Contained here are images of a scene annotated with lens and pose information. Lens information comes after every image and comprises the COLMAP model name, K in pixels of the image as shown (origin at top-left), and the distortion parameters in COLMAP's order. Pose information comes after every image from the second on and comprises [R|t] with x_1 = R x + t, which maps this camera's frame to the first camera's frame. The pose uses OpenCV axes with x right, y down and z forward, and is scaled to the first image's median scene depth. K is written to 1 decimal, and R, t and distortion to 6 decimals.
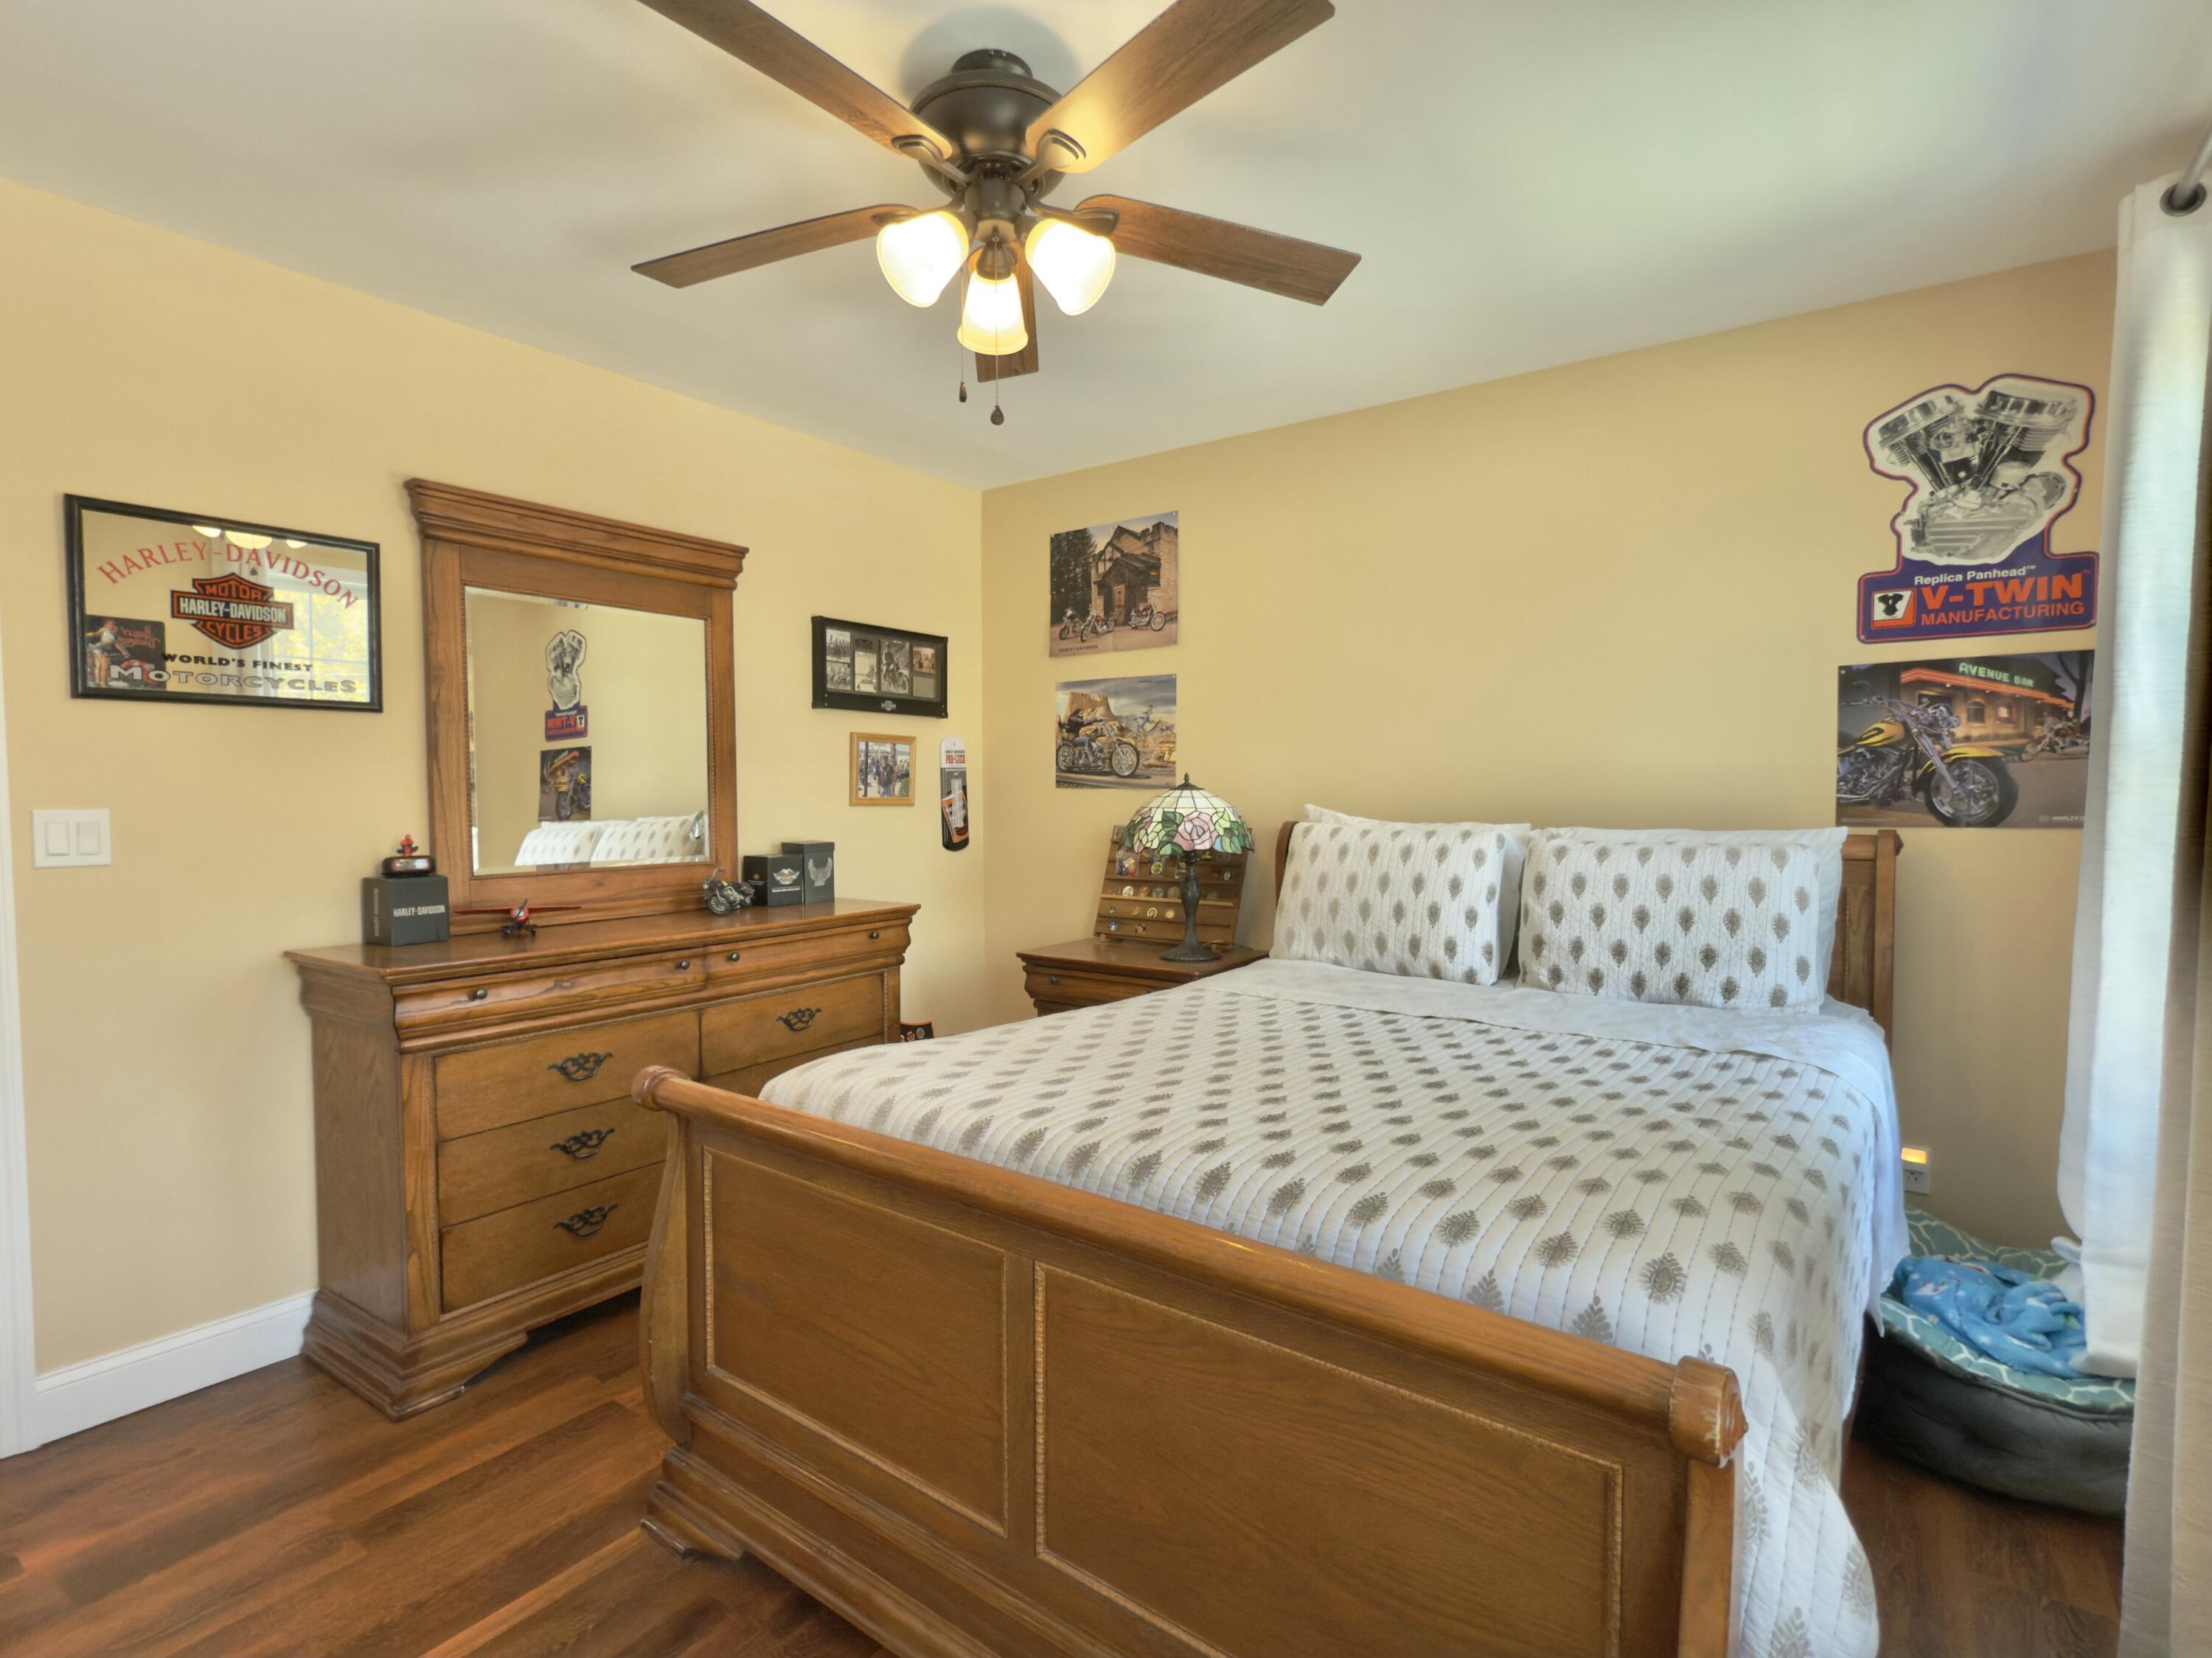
lens RADIAL K [[1107.5, 0, 1106.0], [0, 1107.5, 829.0], [0, 0, 1]] dist [-0.002457, -0.000291]
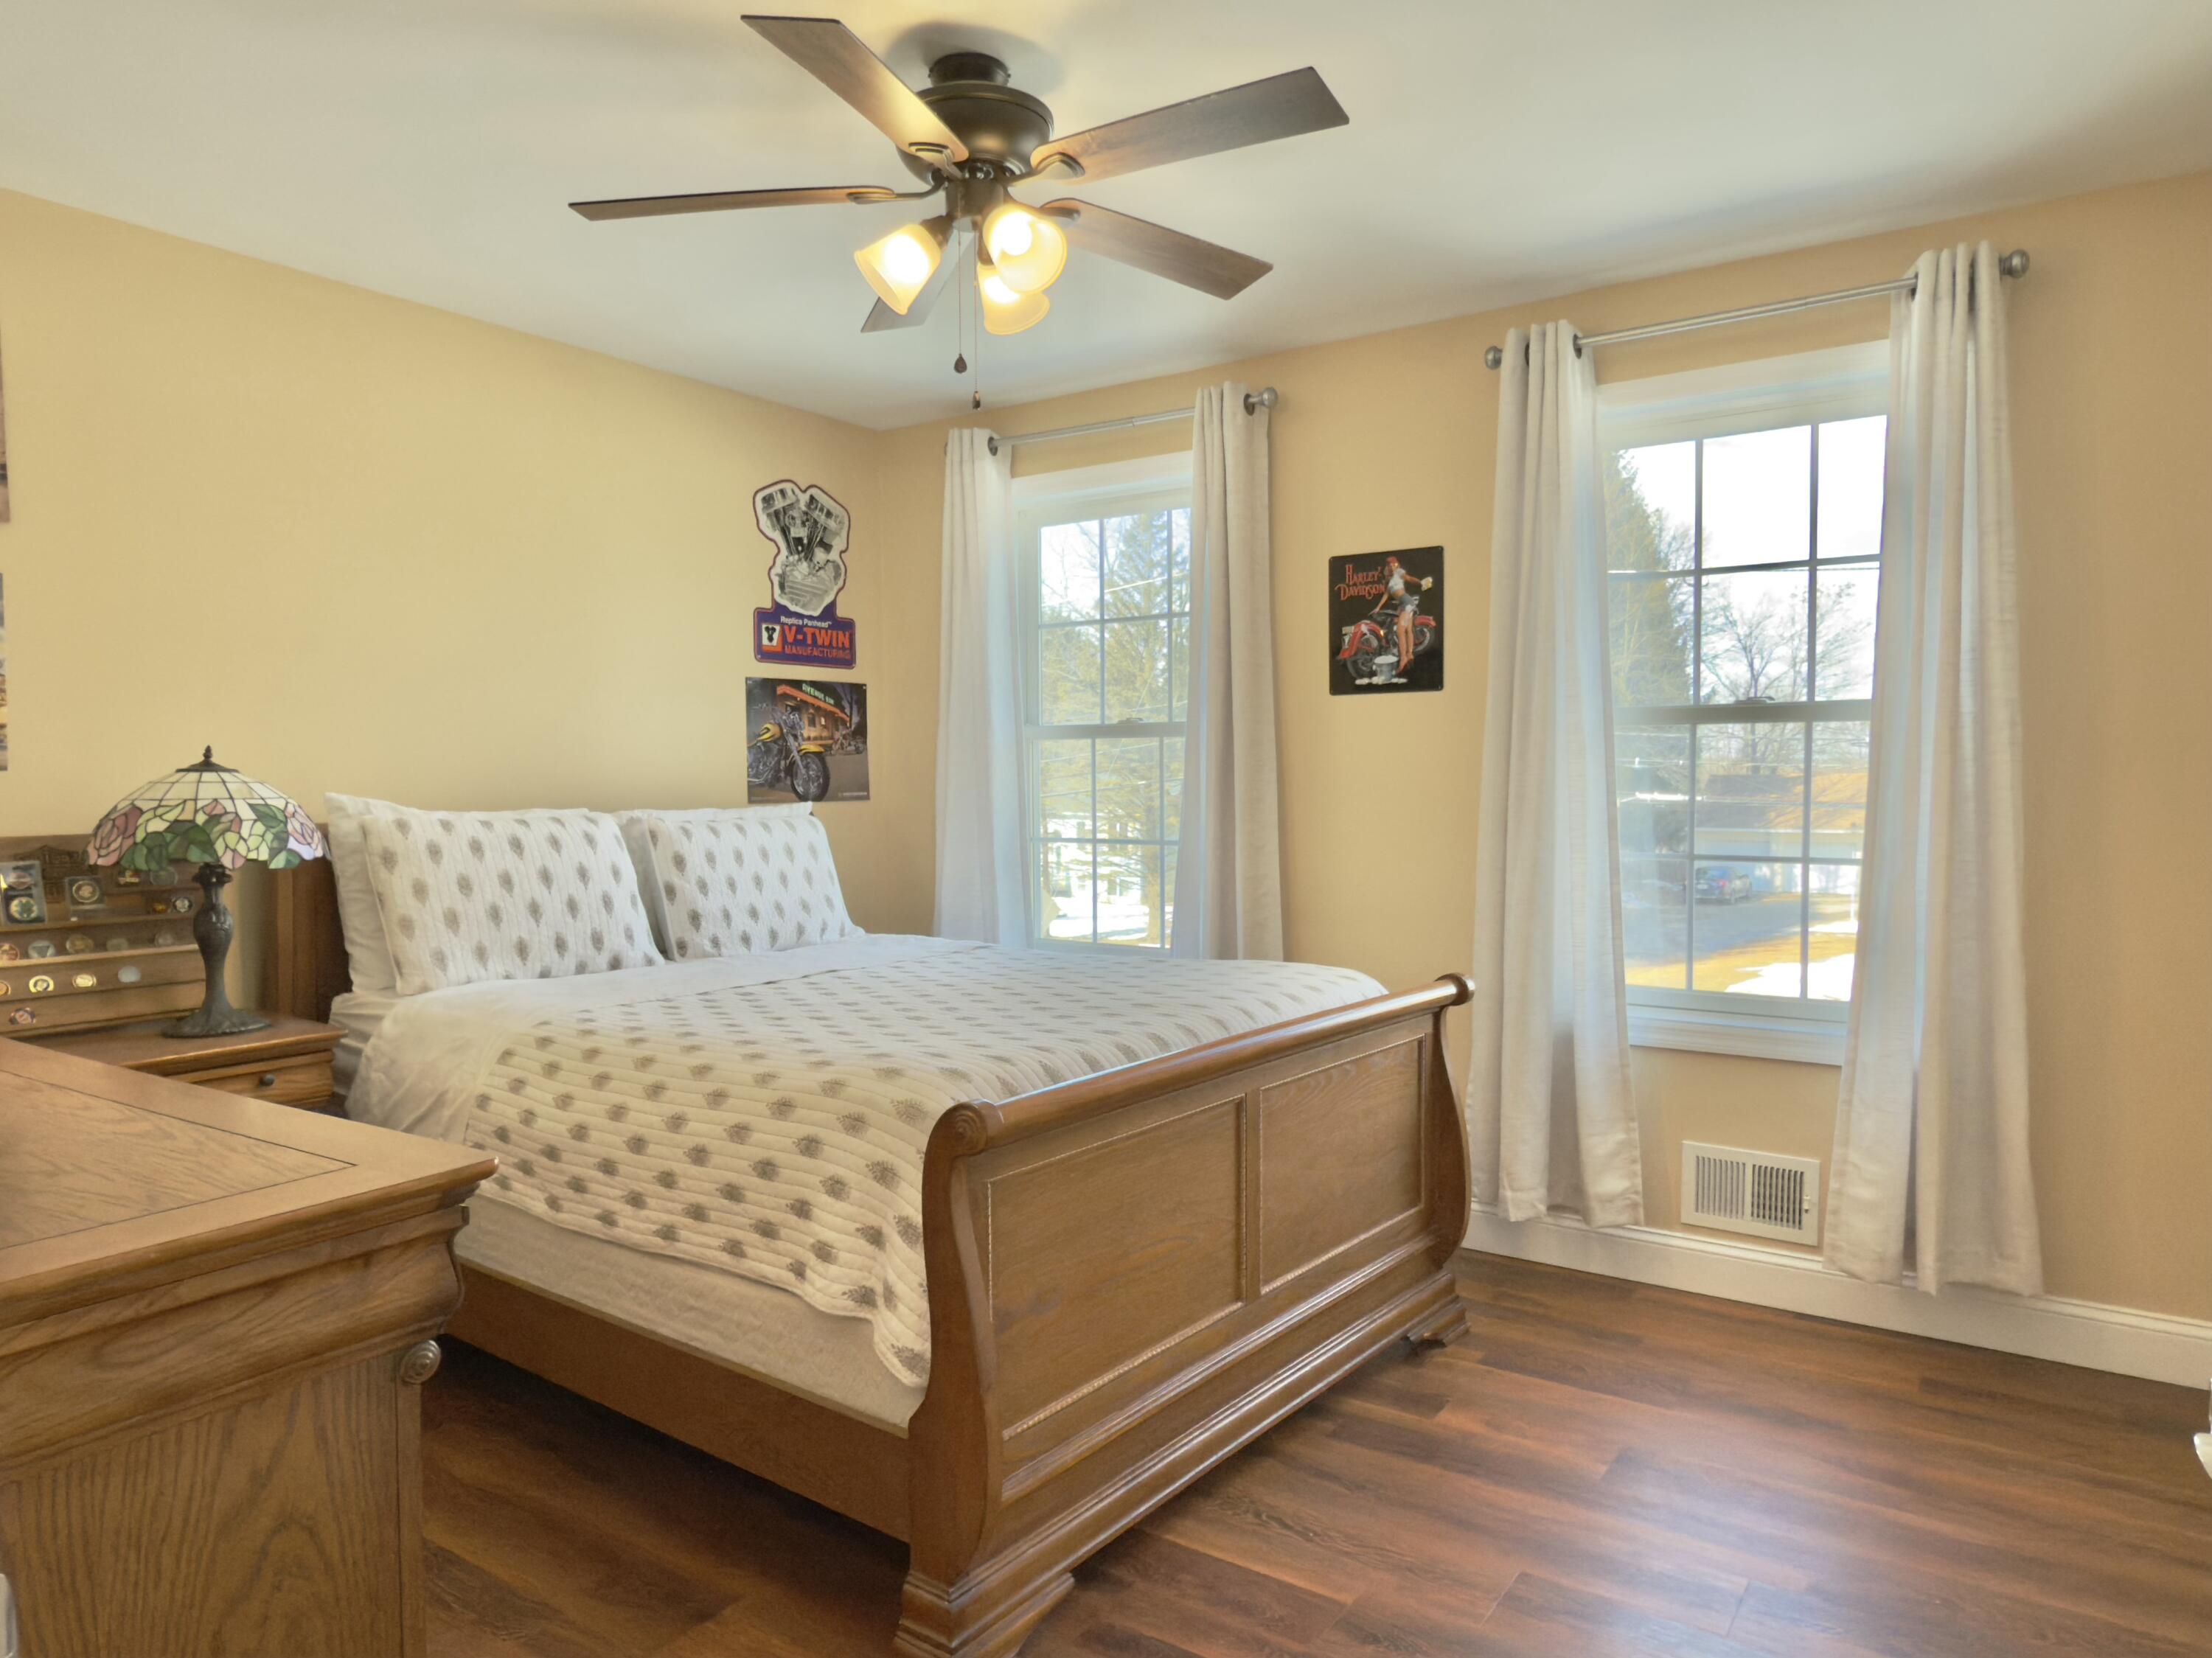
lens RADIAL K [[1424.8, 0, 1106.0], [0, 1424.8, 829.0], [0, 0, 1]] dist [-0.009536, 0.003402]
pose [[-0.016378, -0.028716, 0.999453, -1.011085], [0.046051, 0.998505, 0.029443, -0.002902], [-0.998805, 0.046508, -0.015031, 0.645280]]
